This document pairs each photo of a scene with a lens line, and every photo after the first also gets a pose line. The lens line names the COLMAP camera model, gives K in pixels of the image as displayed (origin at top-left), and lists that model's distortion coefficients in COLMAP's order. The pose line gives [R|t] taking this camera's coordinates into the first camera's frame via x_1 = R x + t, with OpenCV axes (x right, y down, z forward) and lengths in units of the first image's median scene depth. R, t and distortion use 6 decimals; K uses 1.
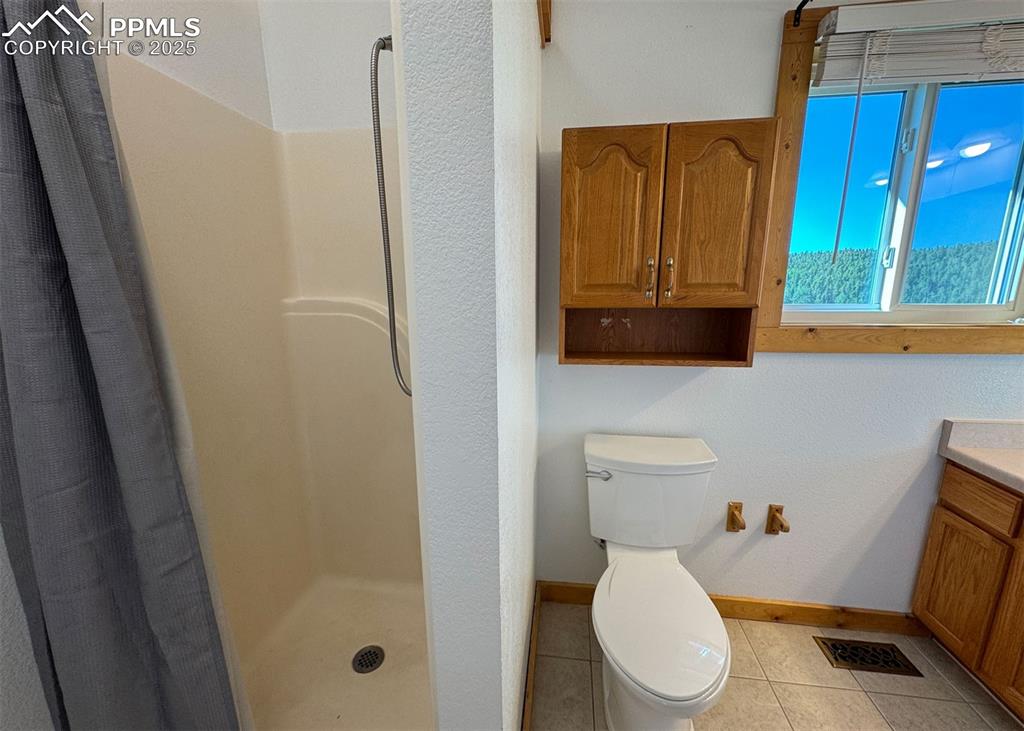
lens RADIAL K [[410.8, 0, 510.2], [0, 410.8, 379.7], [0, 0, 1]] dist [-0.001030, -0.000148]
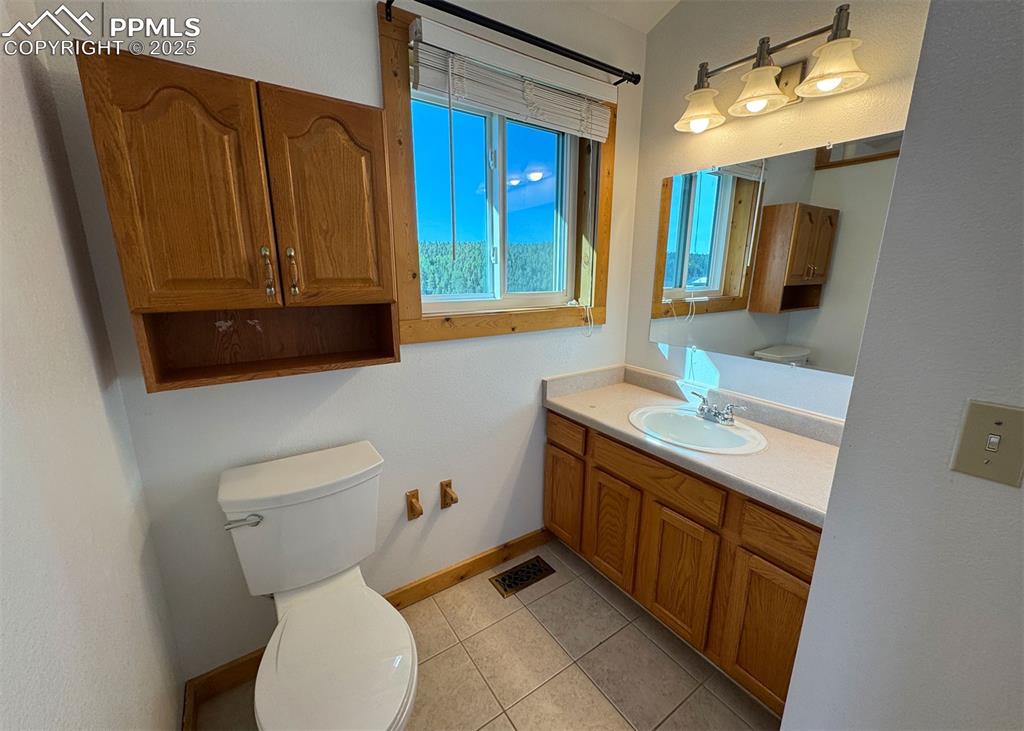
lens RADIAL K [[410.8, 0, 511.7], [0, 410.8, 374.7], [0, 0, 1]] dist [-0.001030, -0.000148]
pose [[0.742347, -0.152482, 0.652434, 0.122401], [0.133208, 0.987909, 0.079321, -0.040319], [-0.656640, 0.028026, 0.753683, 0.062321]]
